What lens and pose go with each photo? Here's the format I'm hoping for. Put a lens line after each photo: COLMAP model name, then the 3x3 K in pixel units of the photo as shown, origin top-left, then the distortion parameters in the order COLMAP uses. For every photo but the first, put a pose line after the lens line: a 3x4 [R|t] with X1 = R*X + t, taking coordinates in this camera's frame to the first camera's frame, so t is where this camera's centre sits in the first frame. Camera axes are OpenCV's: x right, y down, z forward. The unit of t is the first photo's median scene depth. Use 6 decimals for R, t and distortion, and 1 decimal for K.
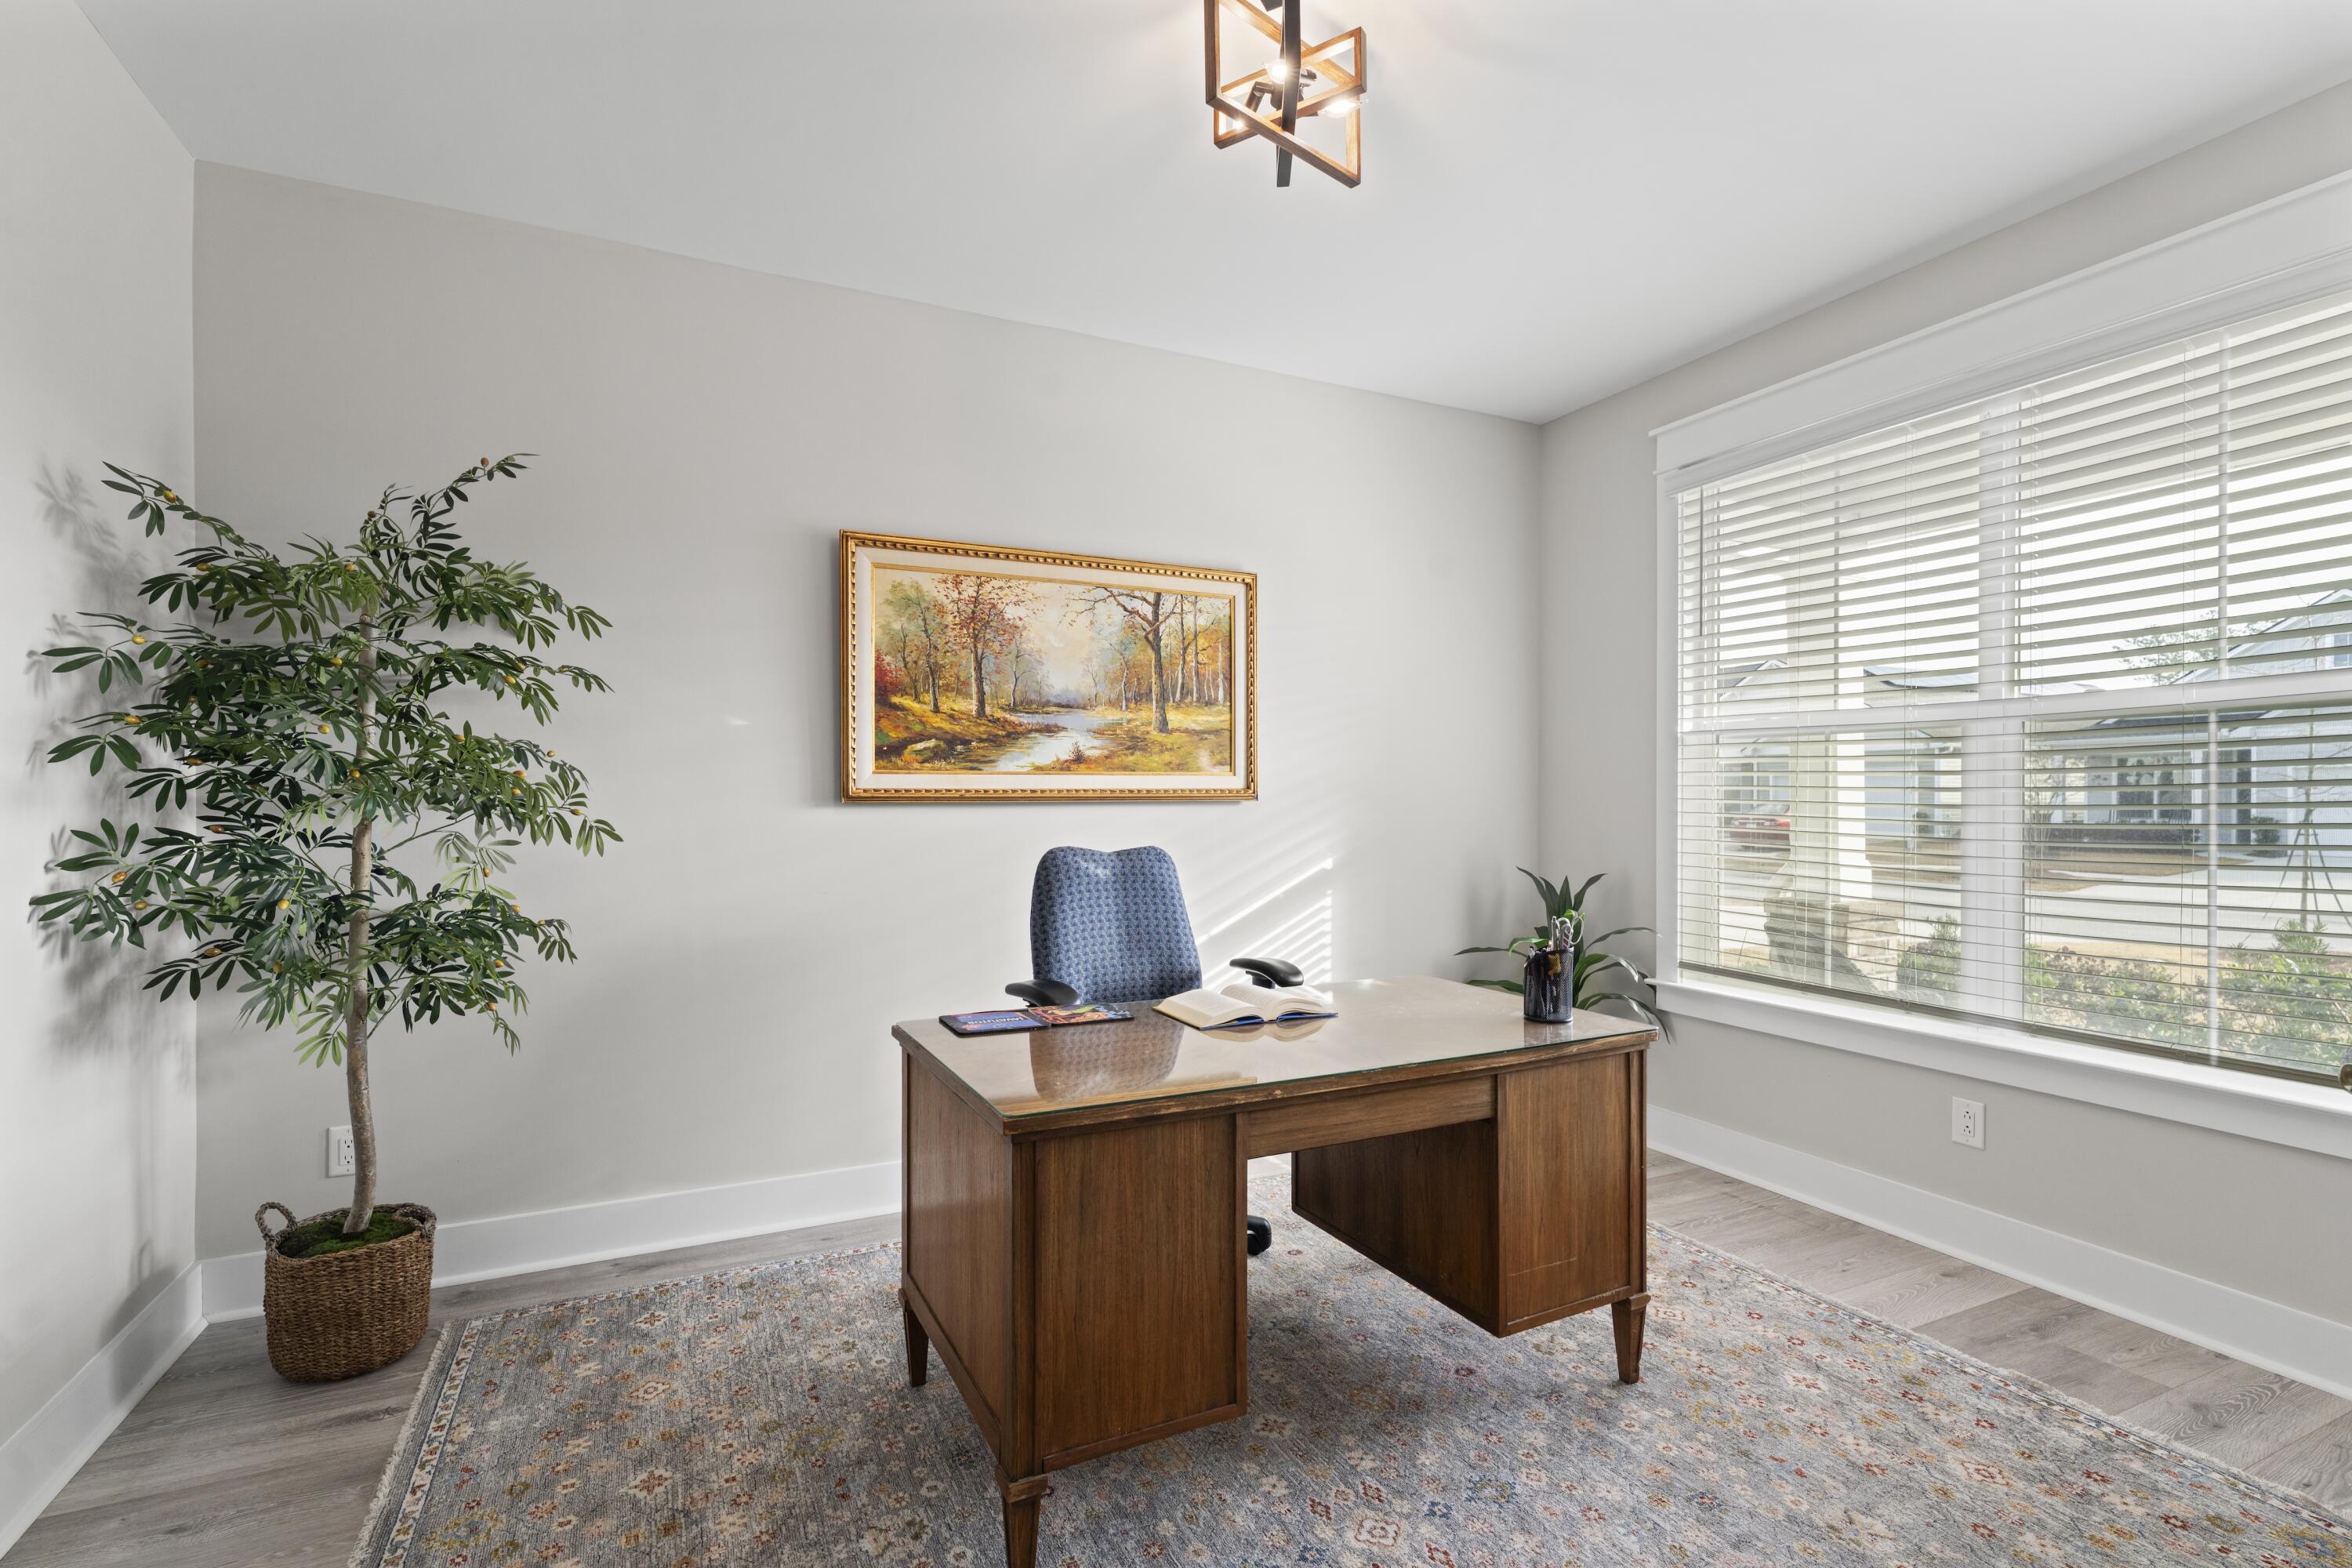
lens RADIAL K [[1056.8, 0, 1177.5], [0, 1056.8, 779.2], [0, 0, 1]] dist [-0.000679, -0.000674]
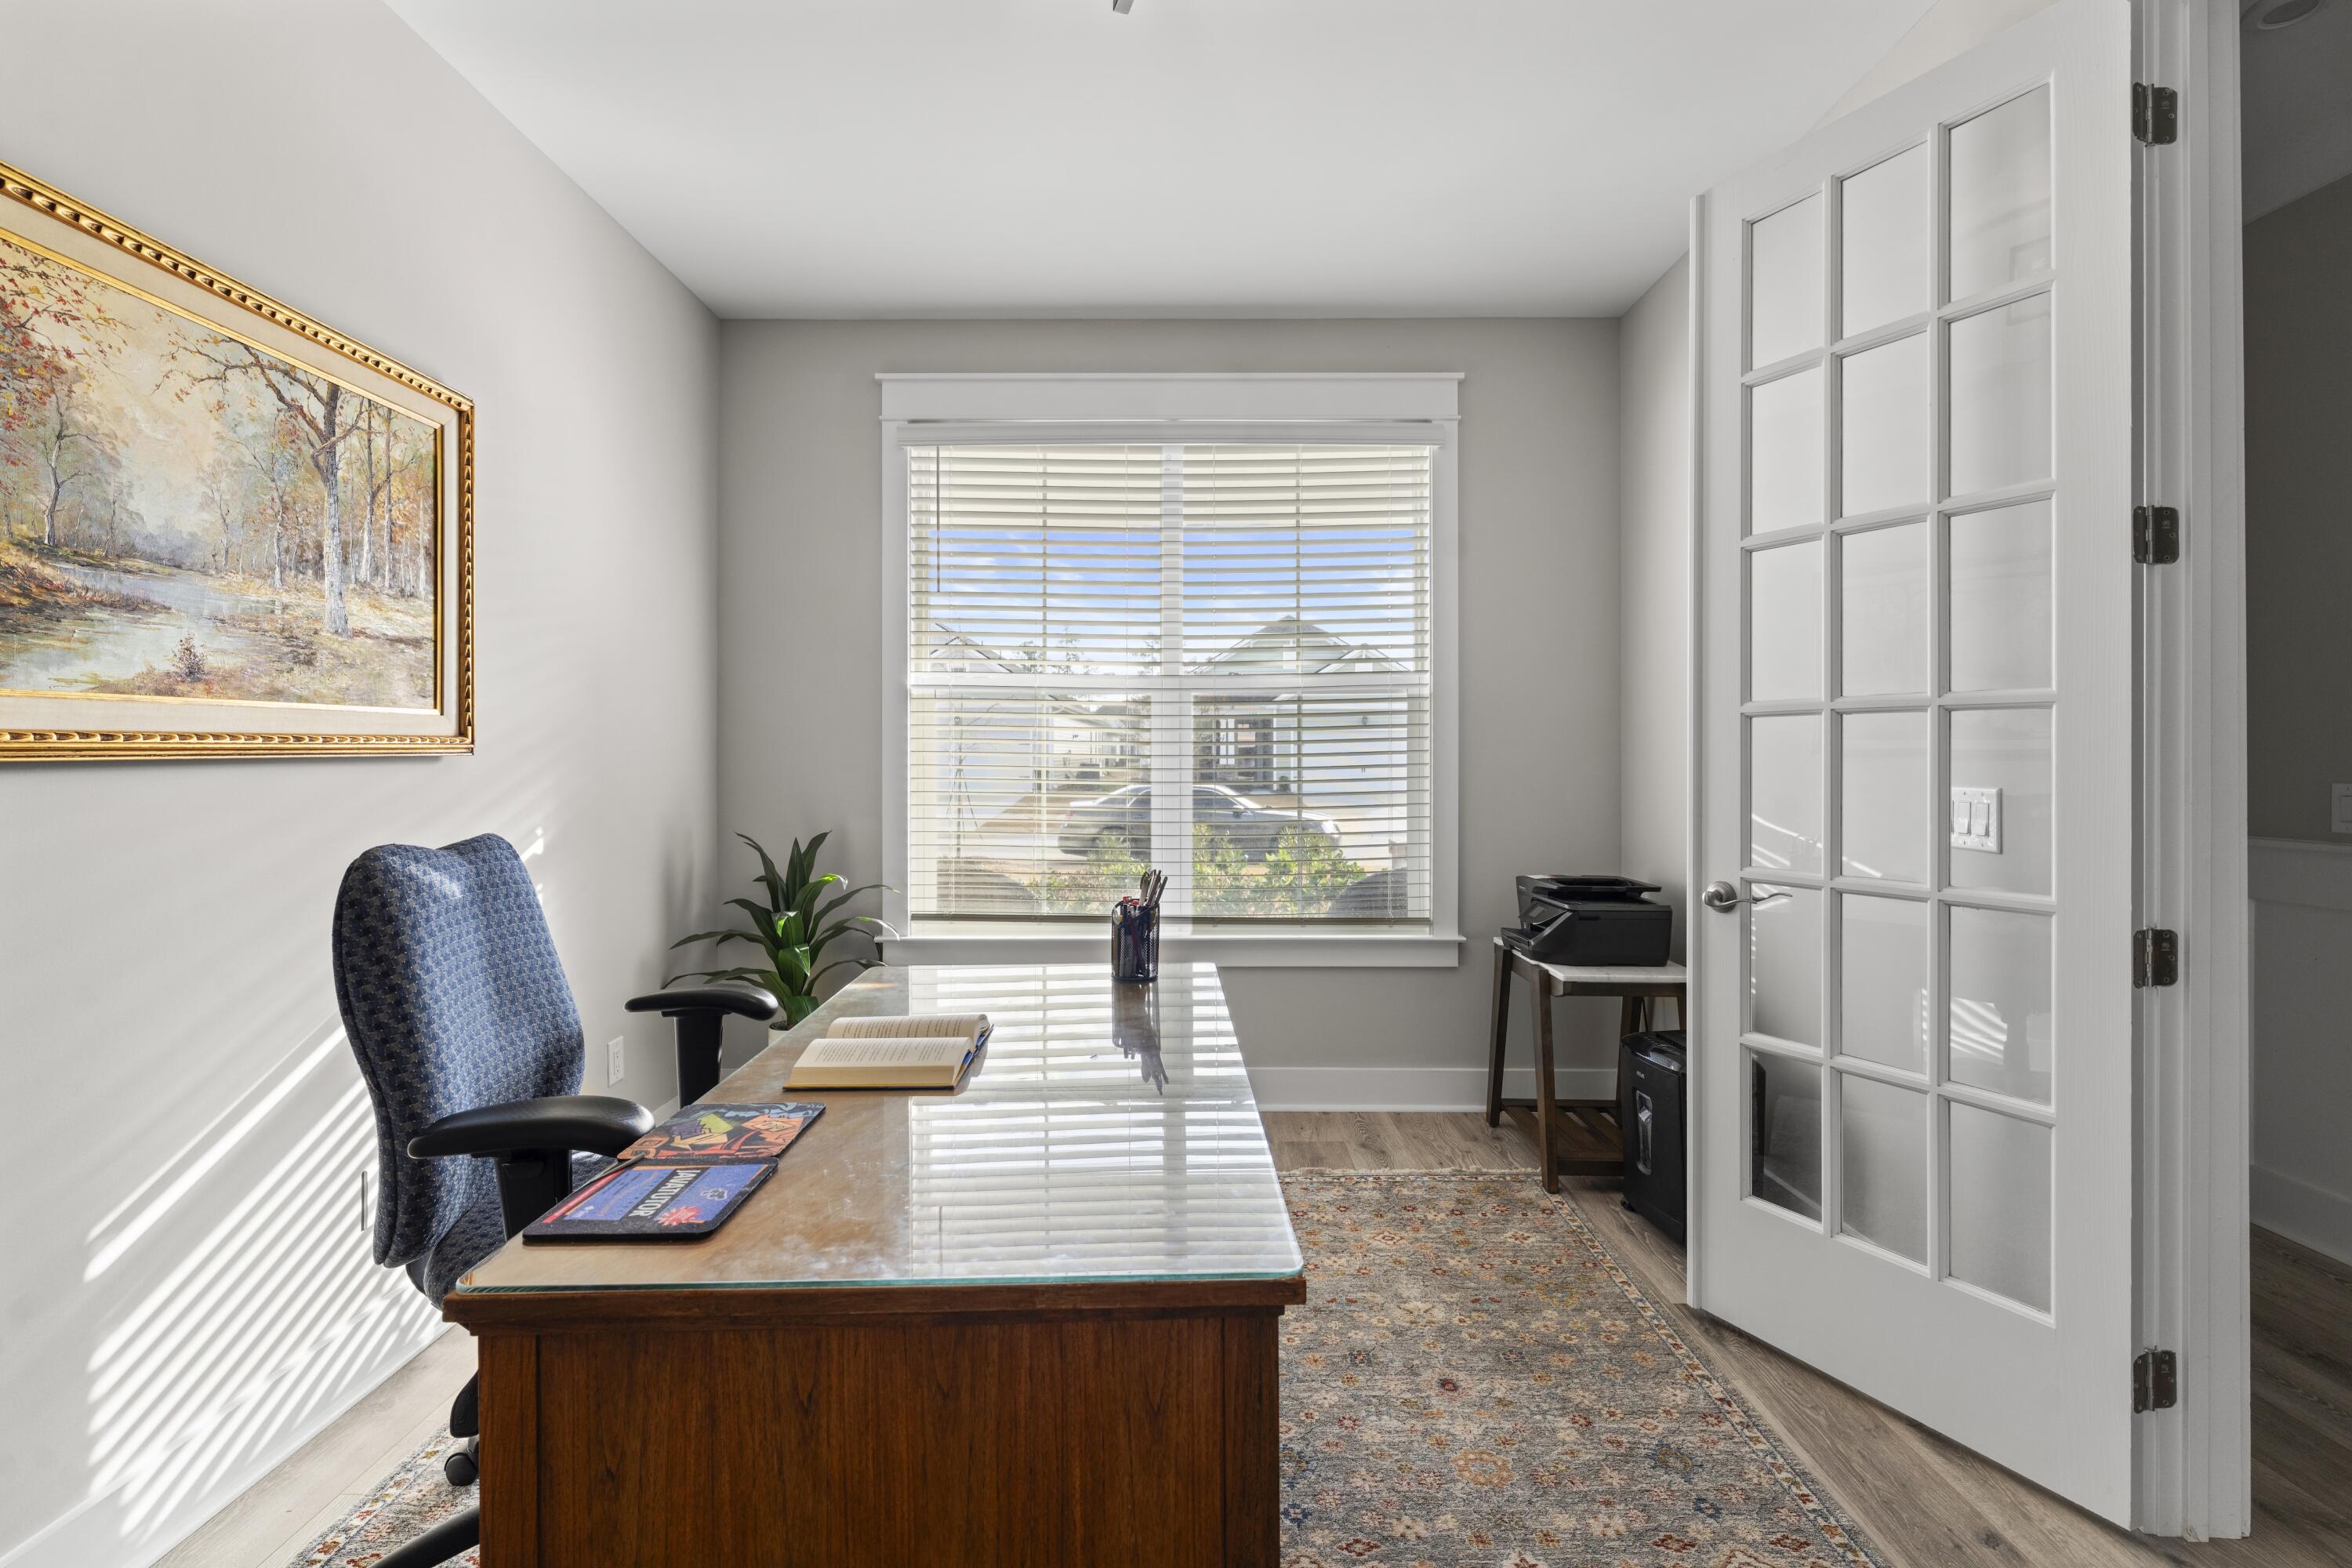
lens RADIAL K [[1050.8, 0, 1173.9], [0, 1050.8, 737.4], [0, 0, 1]] dist [-0.000995, -0.000238]
pose [[0.433093, 0.011345, 0.901278, -0.376155], [-0.014917, 0.999874, -0.005418, 0.007903], [-0.901226, -0.011097, 0.433207, 0.411714]]
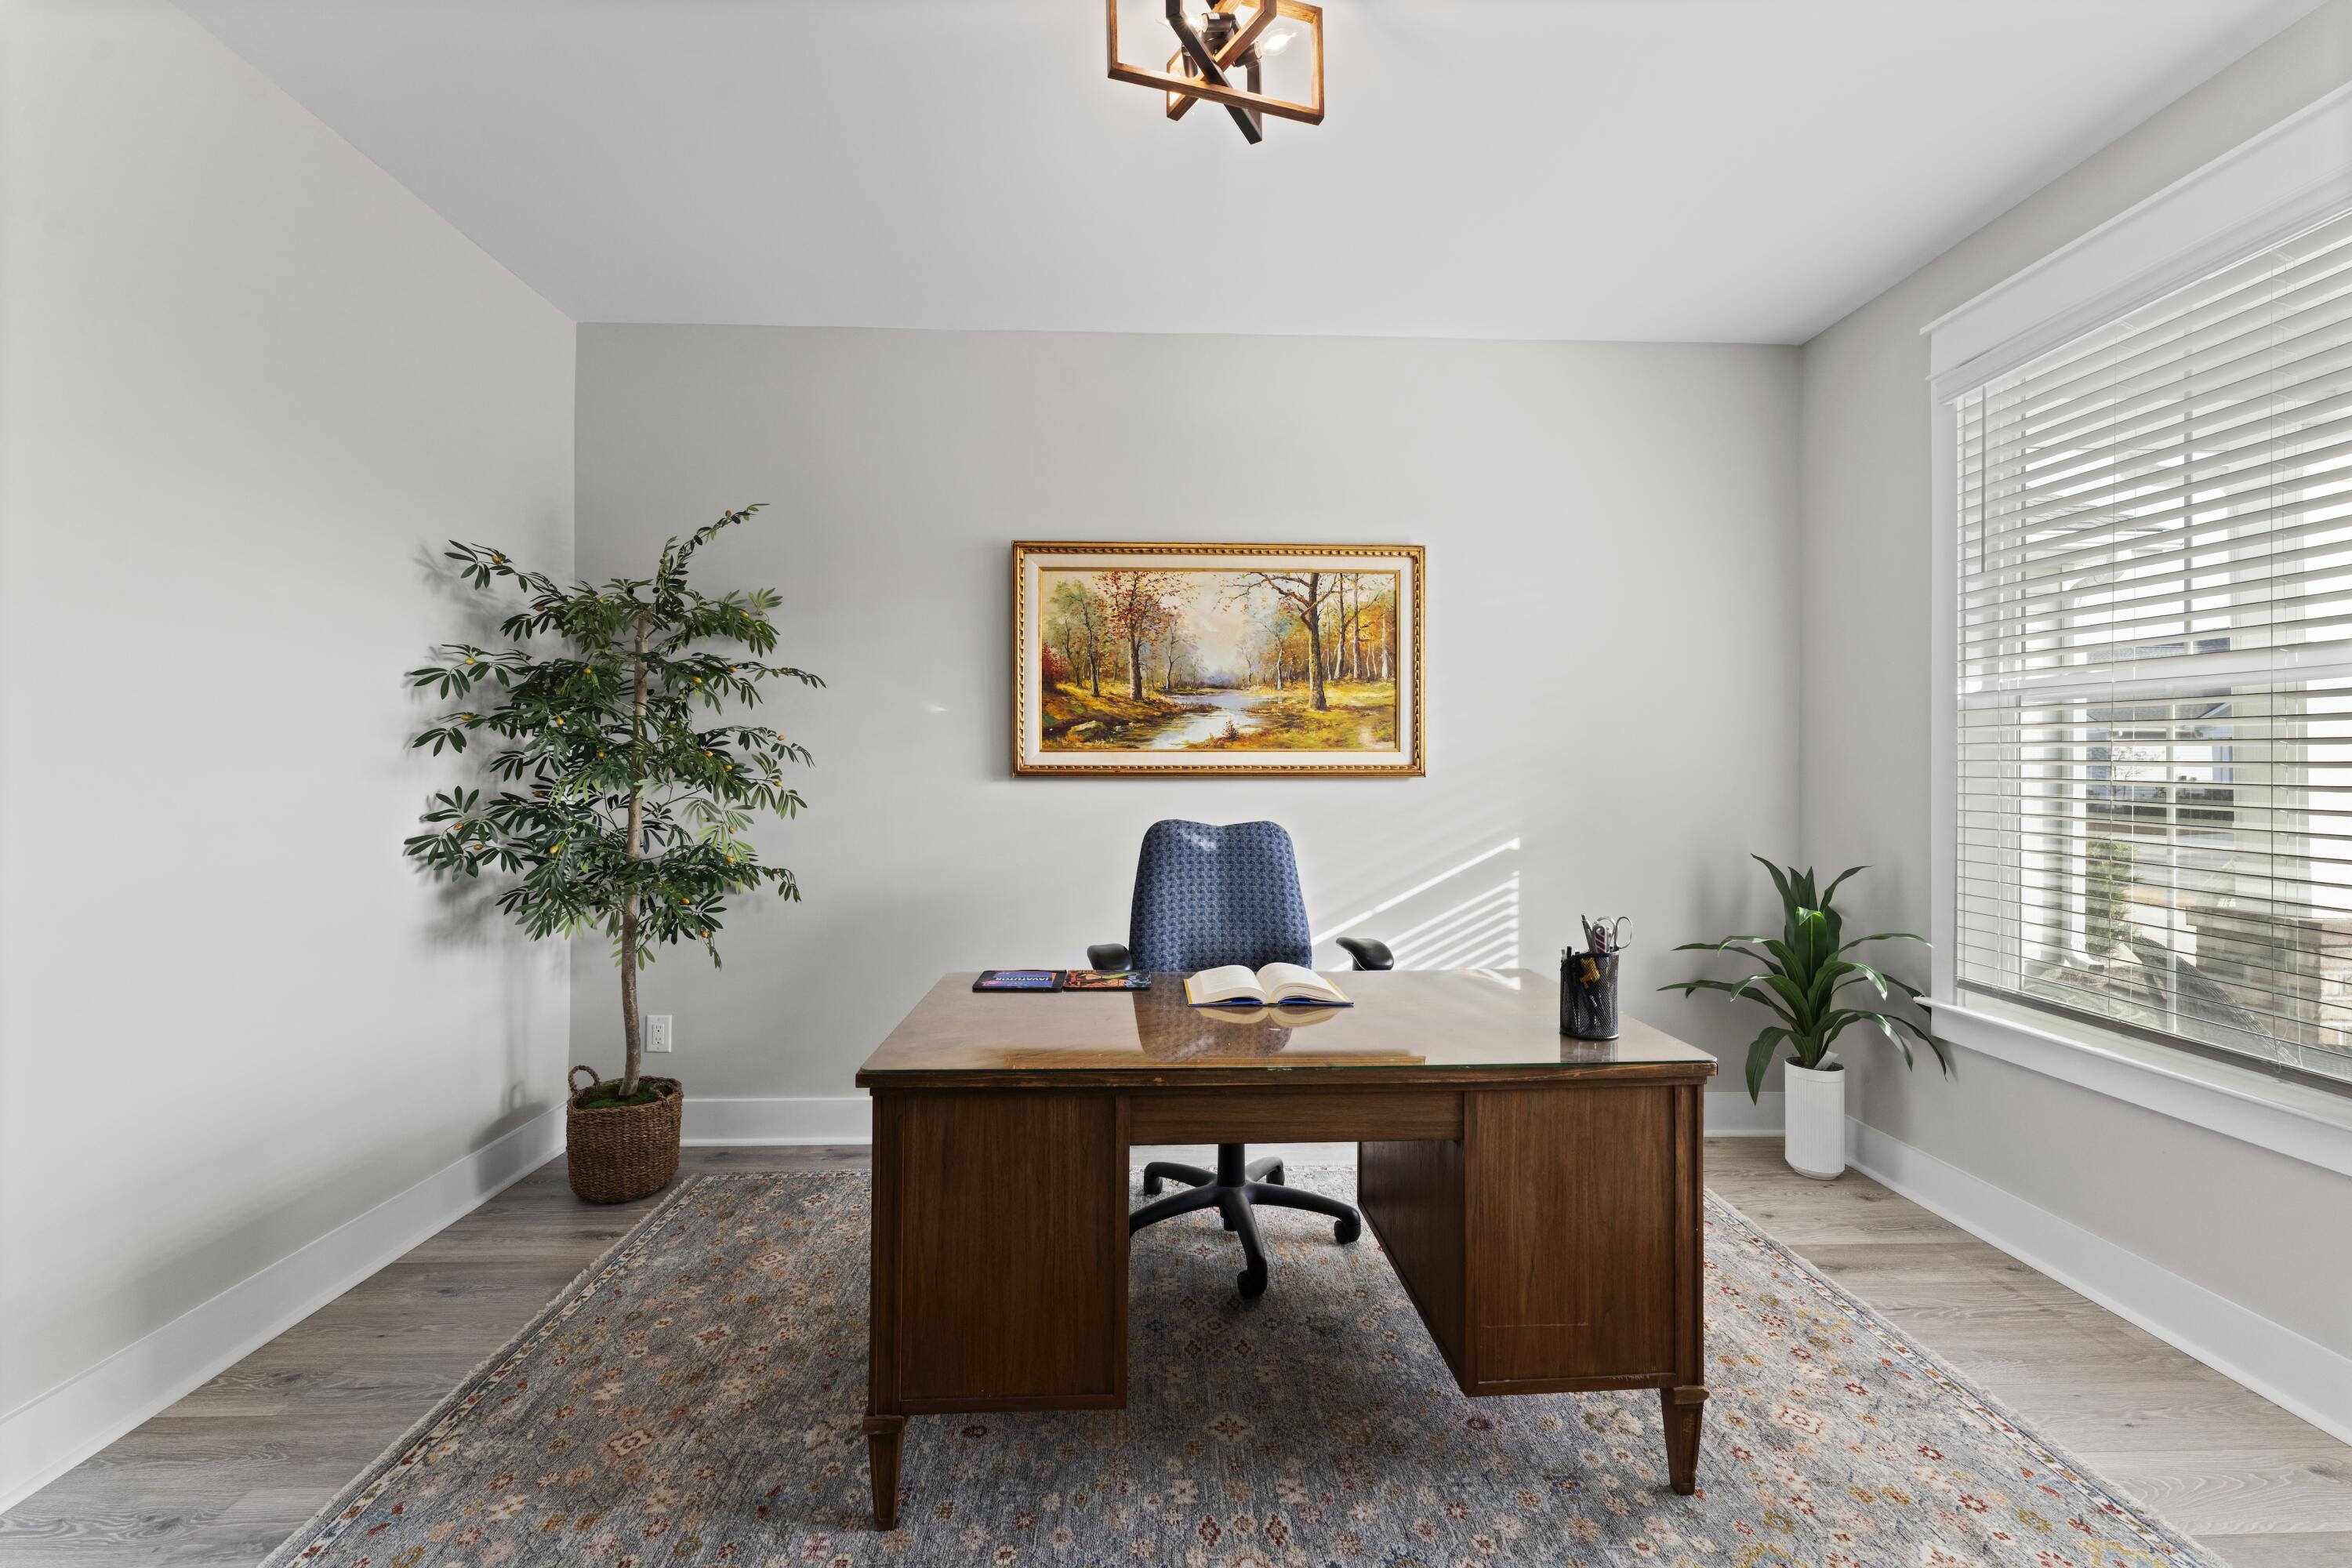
lens RADIAL K [[952.4, 0, 1180.5], [0, 952.4, 749.9], [0, 0, 1]] dist [0.000030, 0.000032]
pose [[0.918778, -0.007803, -0.394697, 0.259380], [0.004528, 0.999947, -0.009229, 0.002666], [0.394748, 0.006693, 0.918765, 0.119608]]
